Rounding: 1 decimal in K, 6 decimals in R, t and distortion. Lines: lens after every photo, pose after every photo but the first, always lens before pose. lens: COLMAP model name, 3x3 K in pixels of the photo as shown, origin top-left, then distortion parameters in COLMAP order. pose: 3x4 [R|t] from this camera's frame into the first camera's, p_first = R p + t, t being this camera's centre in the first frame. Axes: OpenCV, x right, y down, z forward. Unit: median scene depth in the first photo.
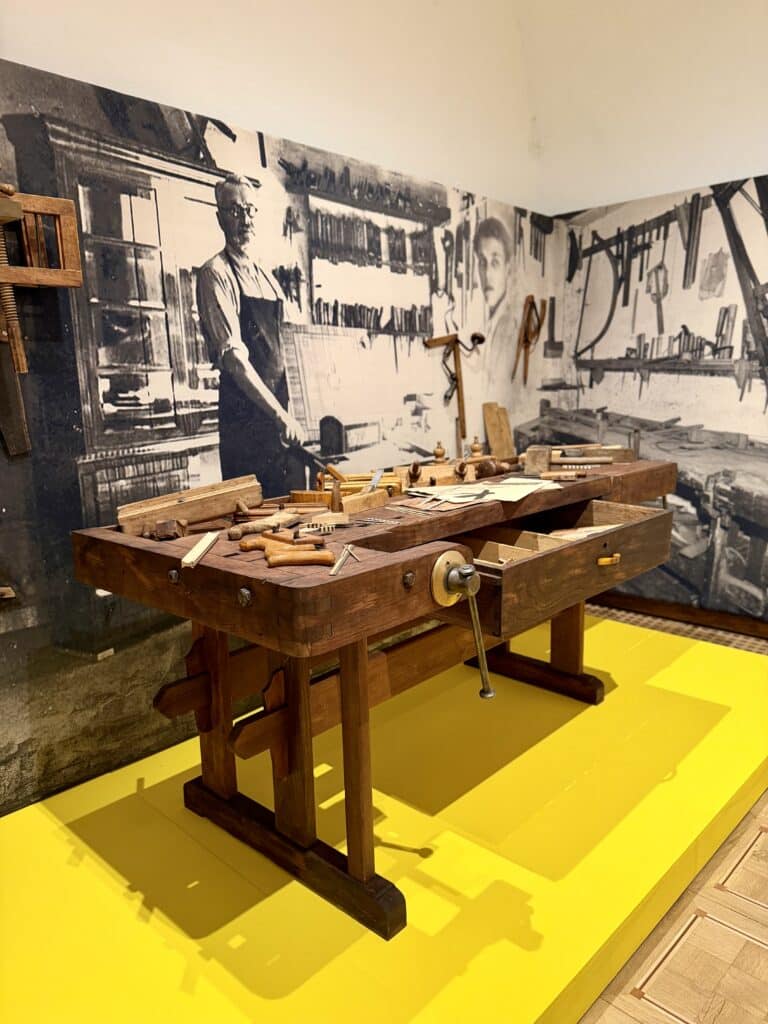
lens RADIAL K [[791.4, 0, 384.0], [0, 791.4, 512.0], [0, 0, 1]] dist [0.041683, -0.076785]
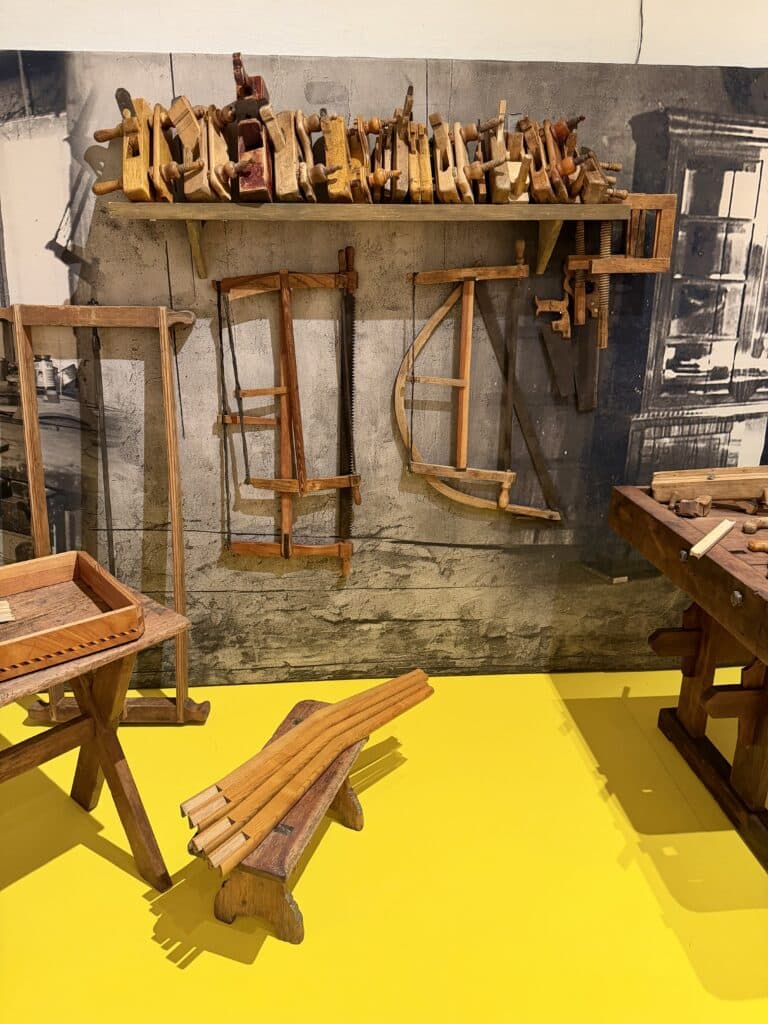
lens RADIAL K [[791.4, 0, 384.0], [0, 791.4, 512.0], [0, 0, 1]] dist [0.041683, -0.076785]
pose [[0.771078, 0.243786, -0.588223, 0.050725], [-0.148635, 0.967196, 0.206010, -0.112215], [0.619150, -0.071419, 0.782018, -0.139407]]
